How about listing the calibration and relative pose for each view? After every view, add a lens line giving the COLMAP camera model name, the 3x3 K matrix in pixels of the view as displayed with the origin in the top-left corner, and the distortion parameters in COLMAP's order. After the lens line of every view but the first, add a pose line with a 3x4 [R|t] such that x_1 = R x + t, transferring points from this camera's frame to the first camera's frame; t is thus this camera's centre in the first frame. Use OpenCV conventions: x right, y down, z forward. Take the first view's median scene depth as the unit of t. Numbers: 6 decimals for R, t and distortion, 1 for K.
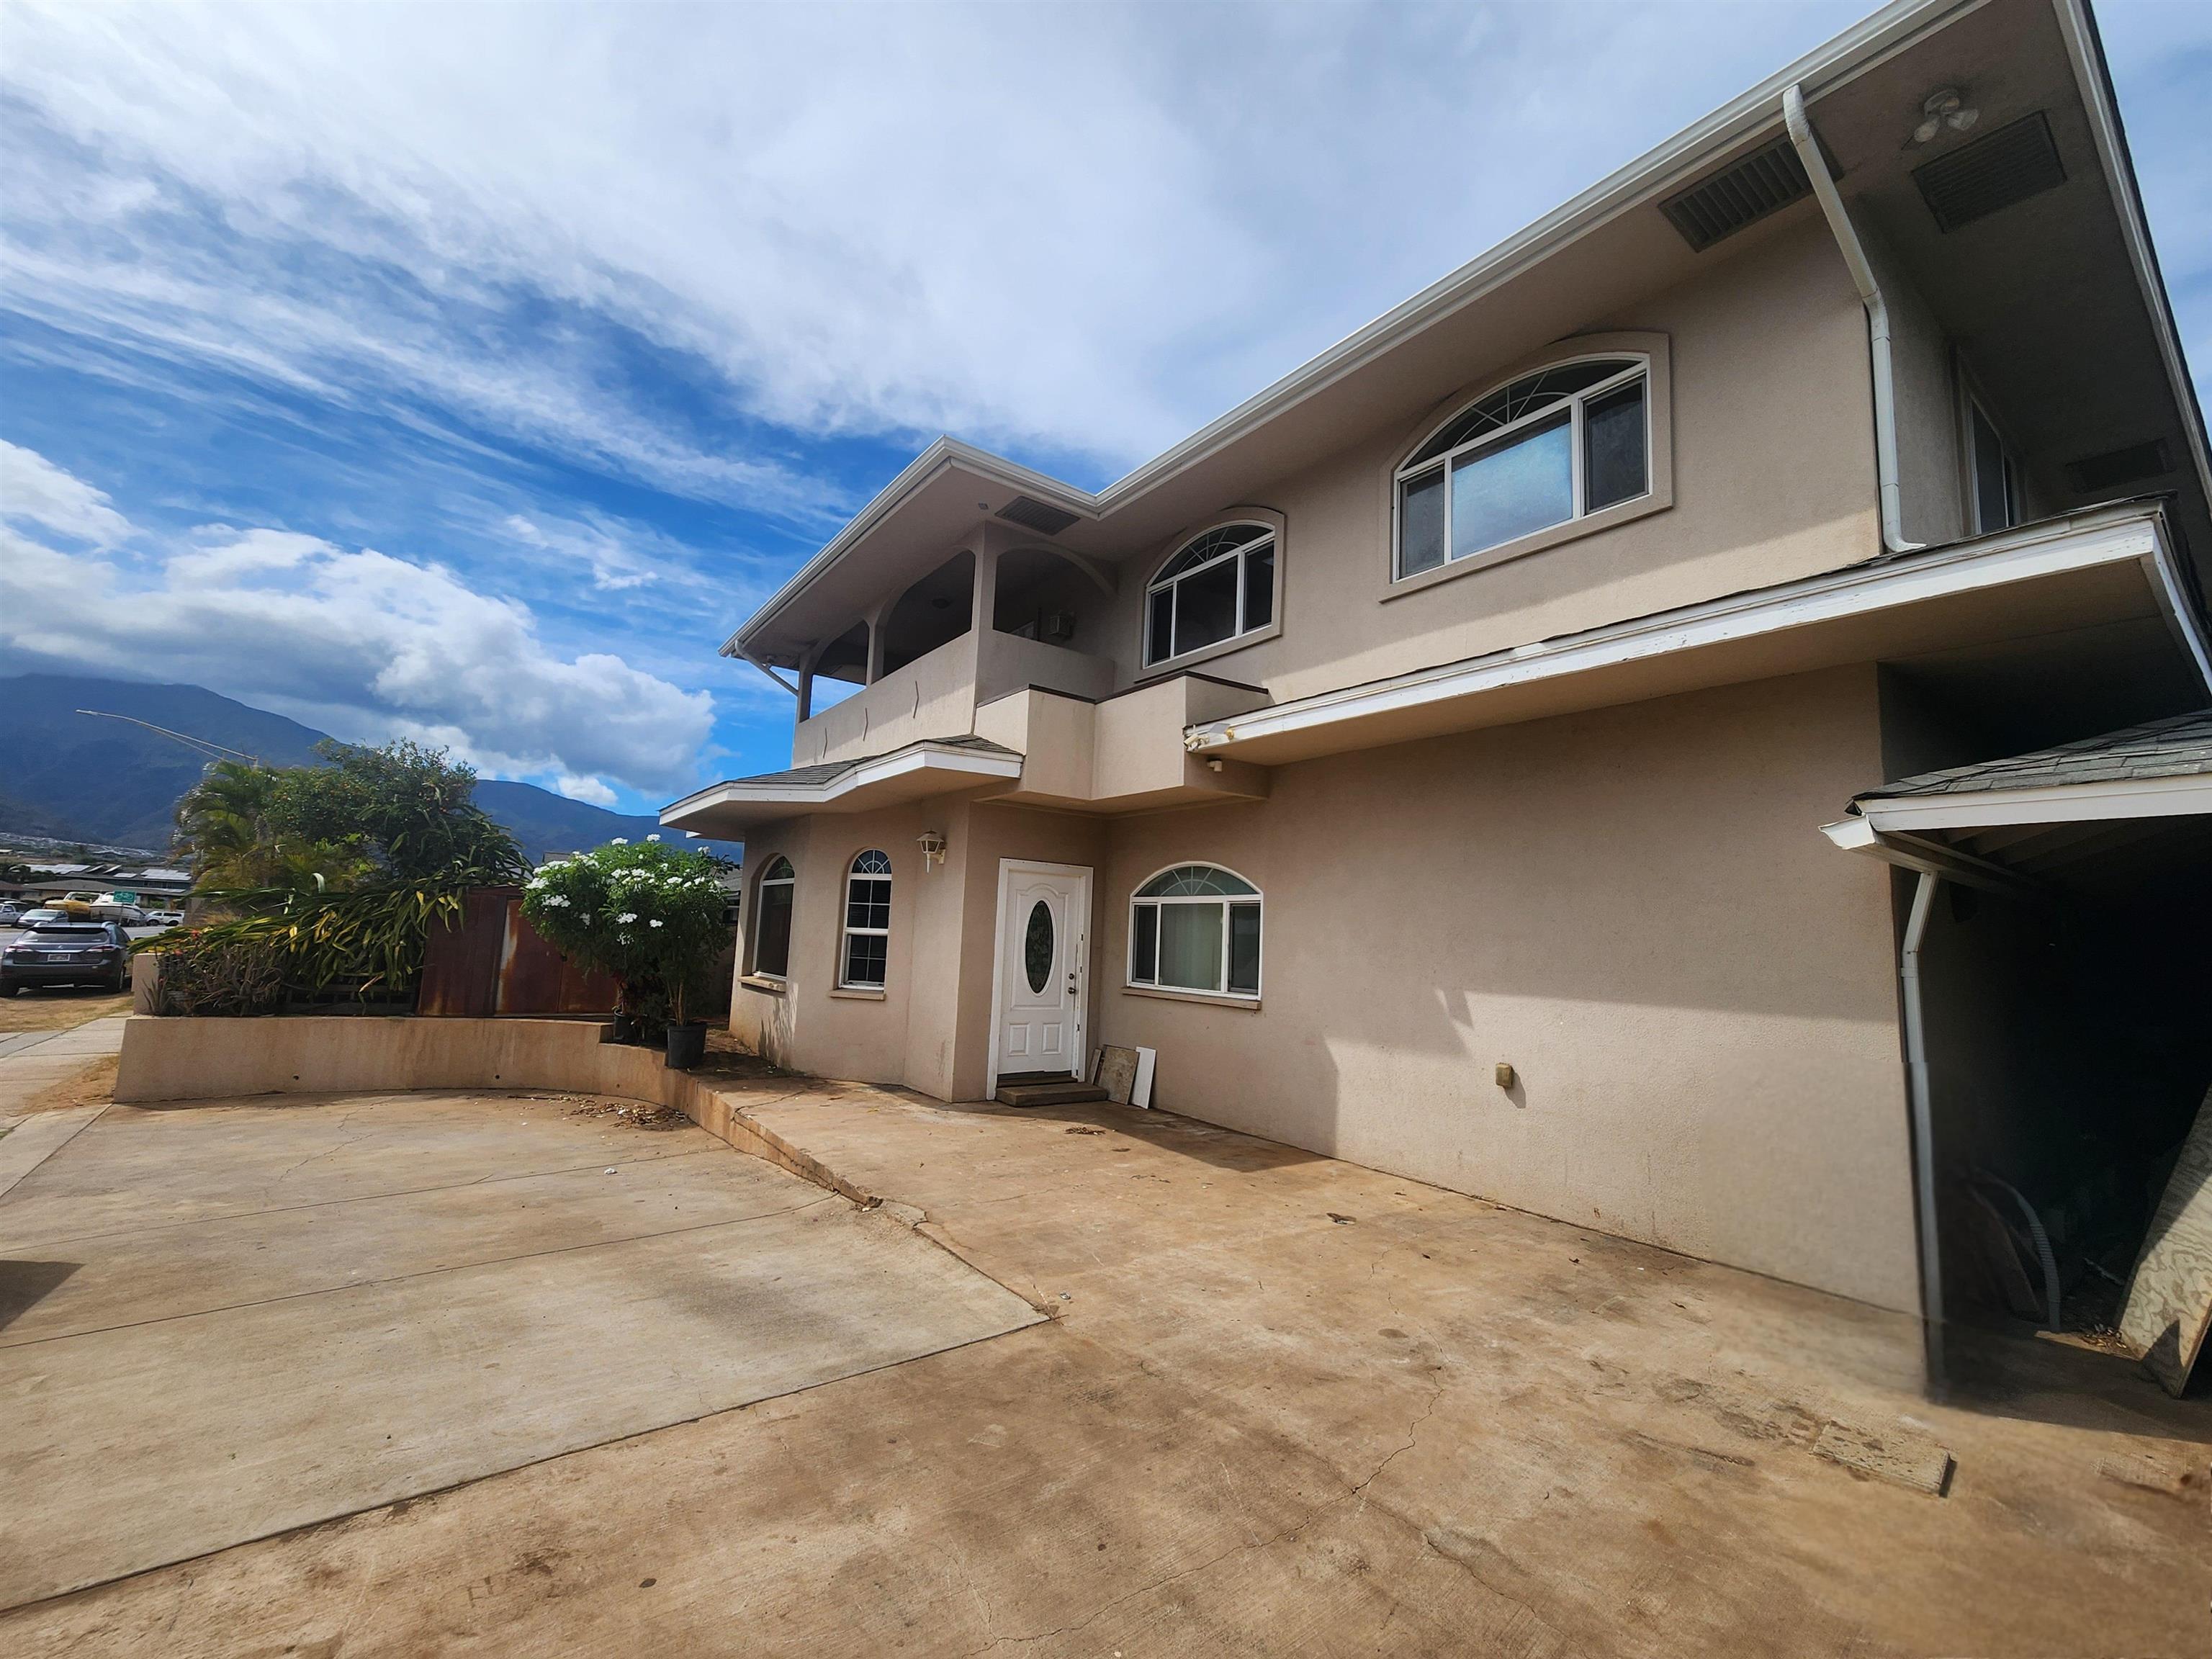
lens RADIAL K [[900.4, 0, 1106.0], [0, 900.4, 829.5], [0, 0, 1]] dist [0.000197, 0.000024]
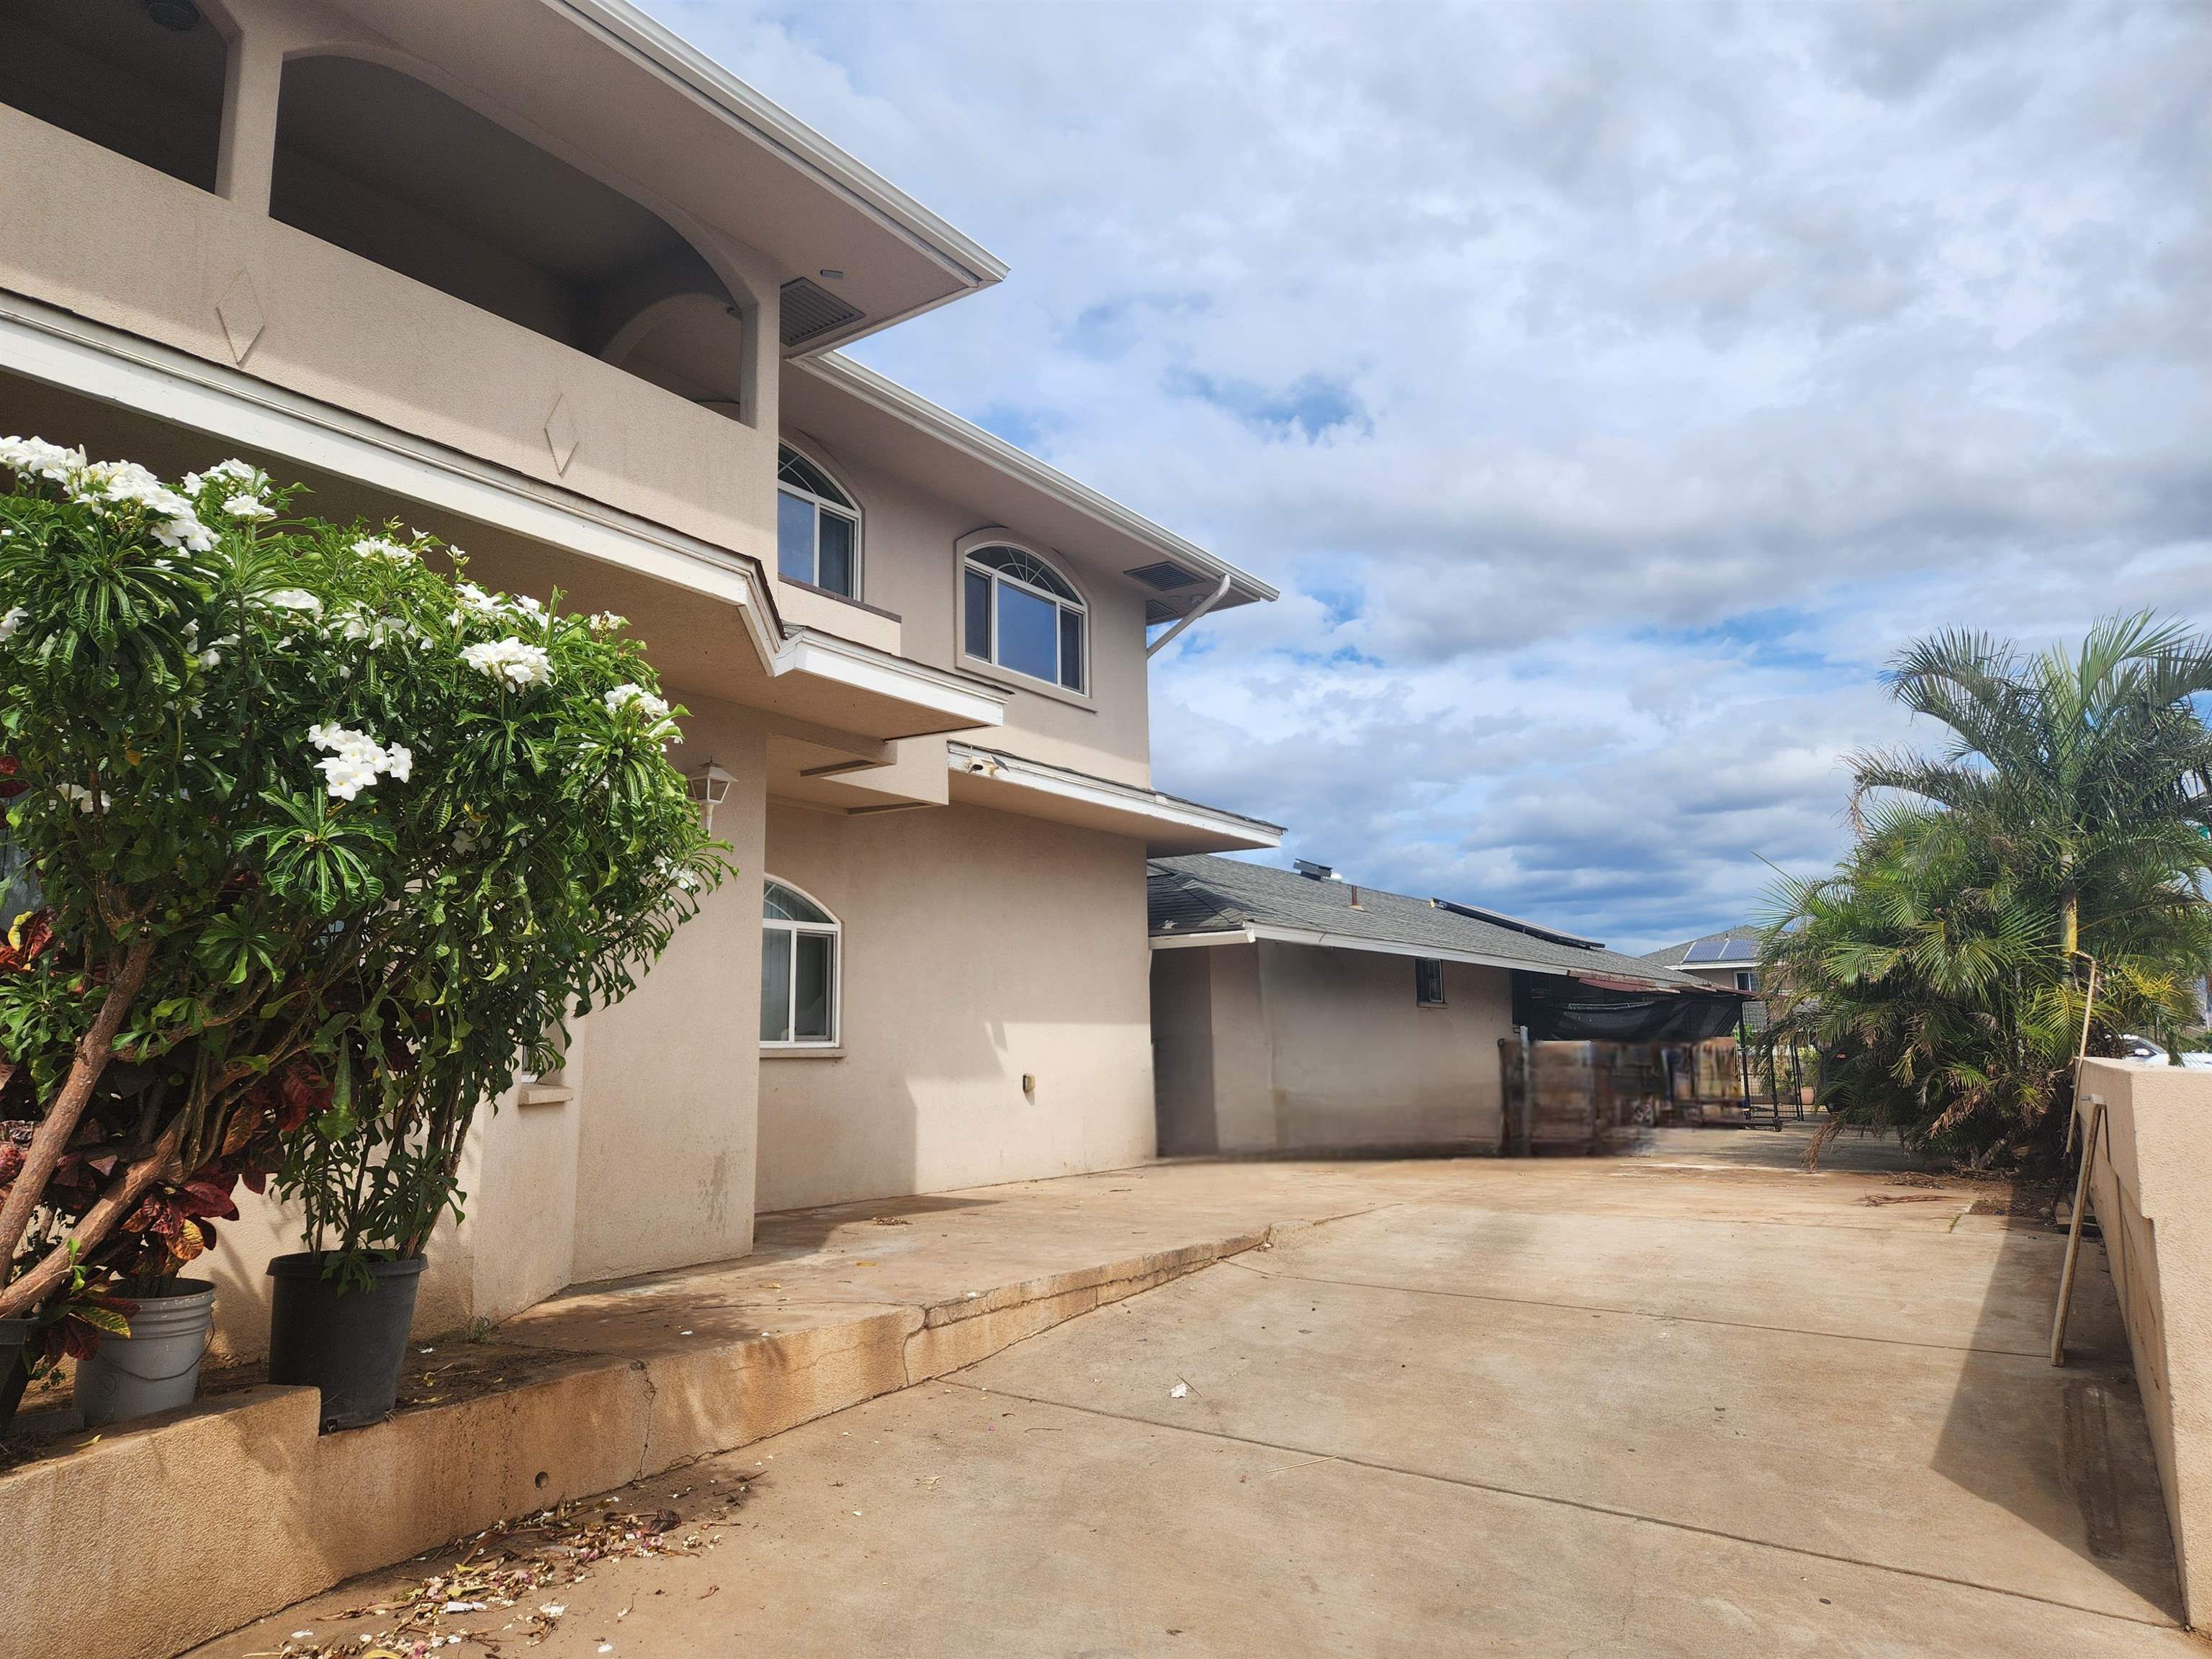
lens RADIAL K [[1374.4, 0, 1106.0], [0, 1374.4, 829.5], [0, 0, 1]] dist [-0.000152, 0.000000]
pose [[-0.300735, 0.118347, 0.946336, -1.289942], [-0.118891, 0.979878, -0.160324, 0.181141], [-0.946268, -0.160725, -0.280613, 1.267919]]
